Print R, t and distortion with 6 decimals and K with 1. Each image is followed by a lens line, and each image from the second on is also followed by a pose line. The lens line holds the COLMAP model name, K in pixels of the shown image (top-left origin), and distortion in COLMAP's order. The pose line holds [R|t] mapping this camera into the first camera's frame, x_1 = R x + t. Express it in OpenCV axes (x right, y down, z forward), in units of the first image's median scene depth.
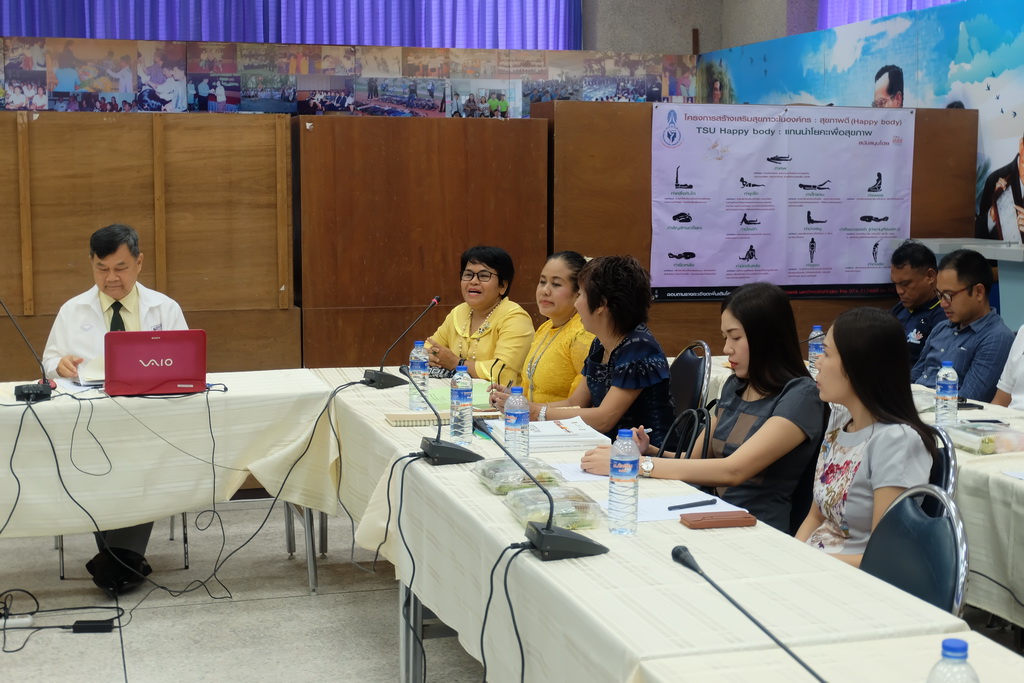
lens RADIAL K [[1500.2, 0, 537.9], [0, 1500.2, 318.1], [0, 0, 1]] dist [-0.017003, 0.000000]
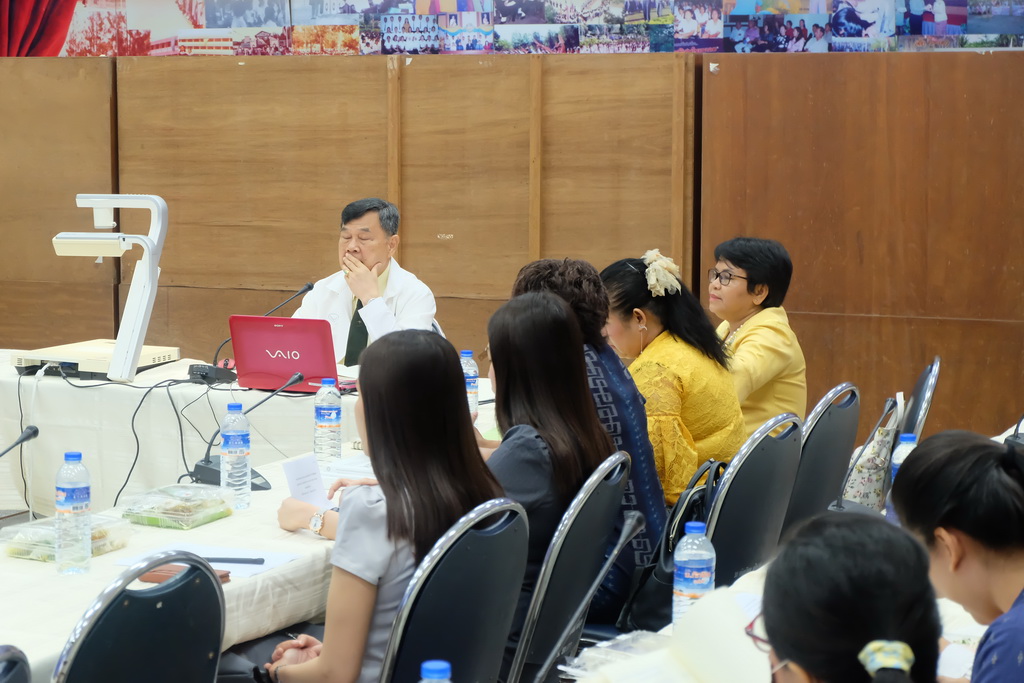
lens RADIAL K [[2183.1, 0, 543.0], [0, 2183.1, 326.6], [0, 0, 1]] dist [0.103122, 0.000000]
pose [[0.764075, 0.066194, -0.641723, 0.502763], [-0.062473, 0.997639, 0.028523, -0.023919], [0.642096, 0.018296, 0.766406, 0.101035]]
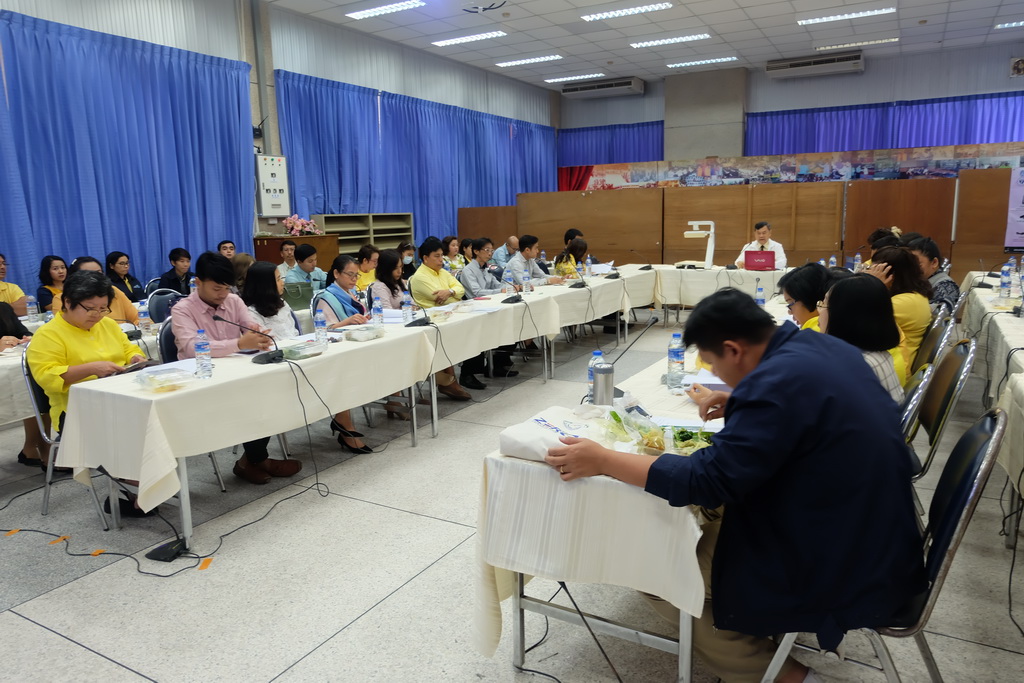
lens RADIAL K [[714.6, 0, 526.8], [0, 714.6, 332.4], [0, 0, 1]] dist [-0.042566, 0.055471]
pose [[0.697526, 0.100018, -0.709544, 0.392158], [-0.045340, 0.994387, 0.095598, 0.045617], [0.715123, -0.034511, 0.698146, -0.357854]]
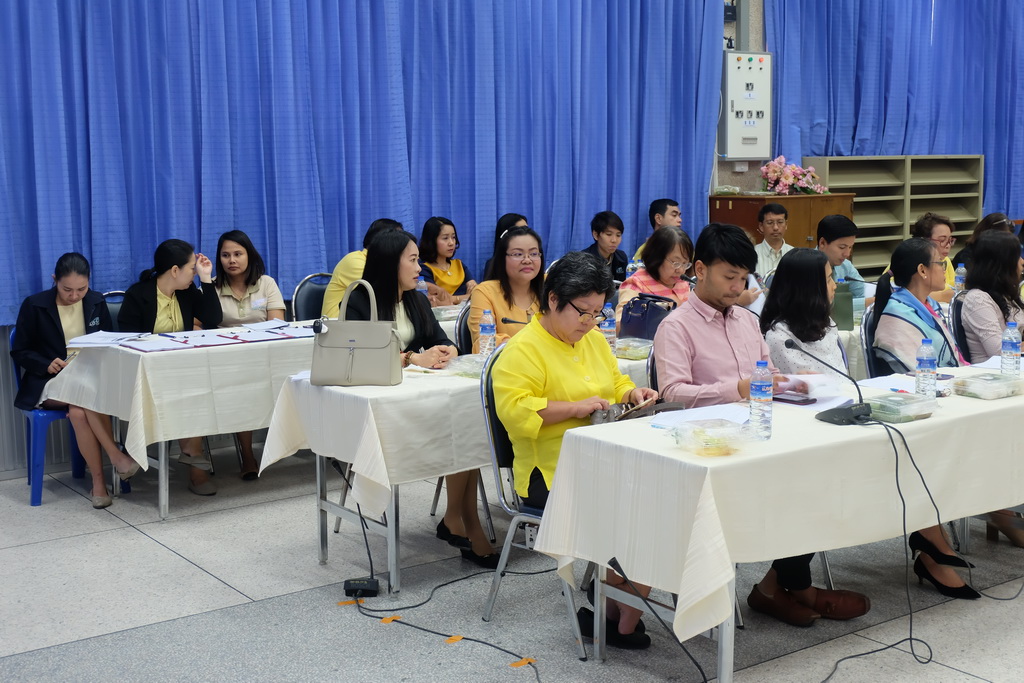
lens RADIAL K [[1361.9, 0, 536.9], [0, 1361.9, 331.3], [0, 0, 1]] dist [0.014617, 0.000000]
pose [[0.346639, 0.118739, -0.930453, 0.394015], [-0.084226, 0.991889, 0.095201, 0.041208], [0.934210, 0.045368, 0.353828, -0.466503]]
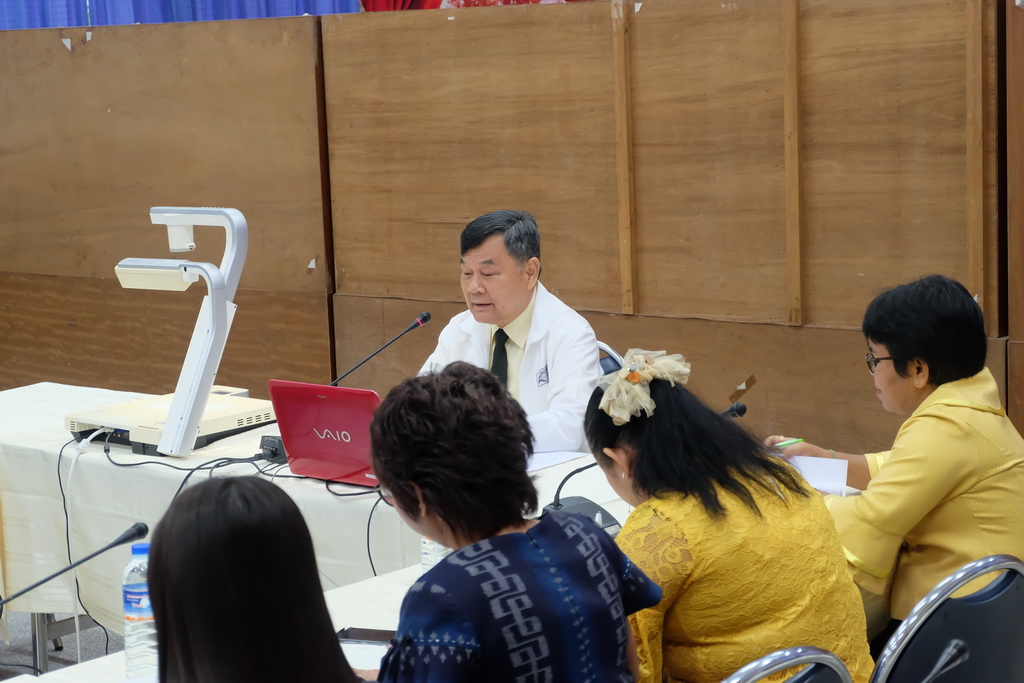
lens RADIAL K [[2183.1, 0, 542.2], [0, 2183.1, 323.4], [0, 0, 1]] dist [0.103122, 0.000000]
pose [[0.538411, 0.091050, -0.837749, 0.421261], [-0.037959, 0.995757, 0.083827, -0.073535], [0.841827, -0.013333, 0.539583, 0.439363]]
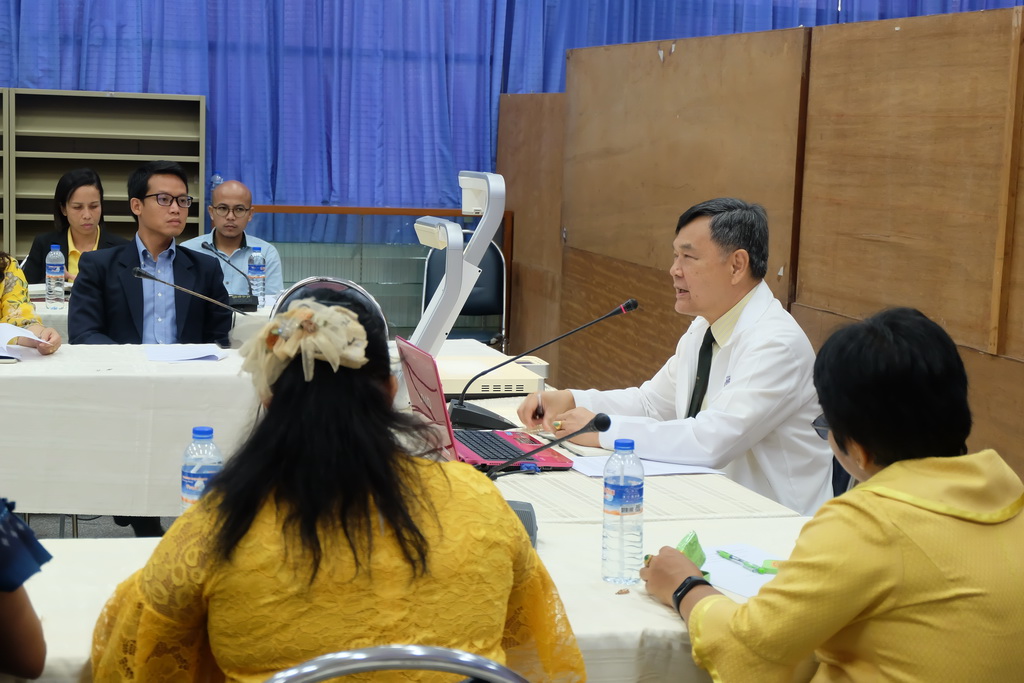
lens RADIAL K [[1725.2, 0, 529.5], [0, 1725.2, 337.6], [0, 0, 1]] dist [-0.021471, 0.000000]
pose [[-0.001714, 0.122317, -0.992490, 0.321831], [-0.134758, 0.983410, 0.121431, -0.063783], [0.990877, 0.133954, 0.014798, 0.779642]]
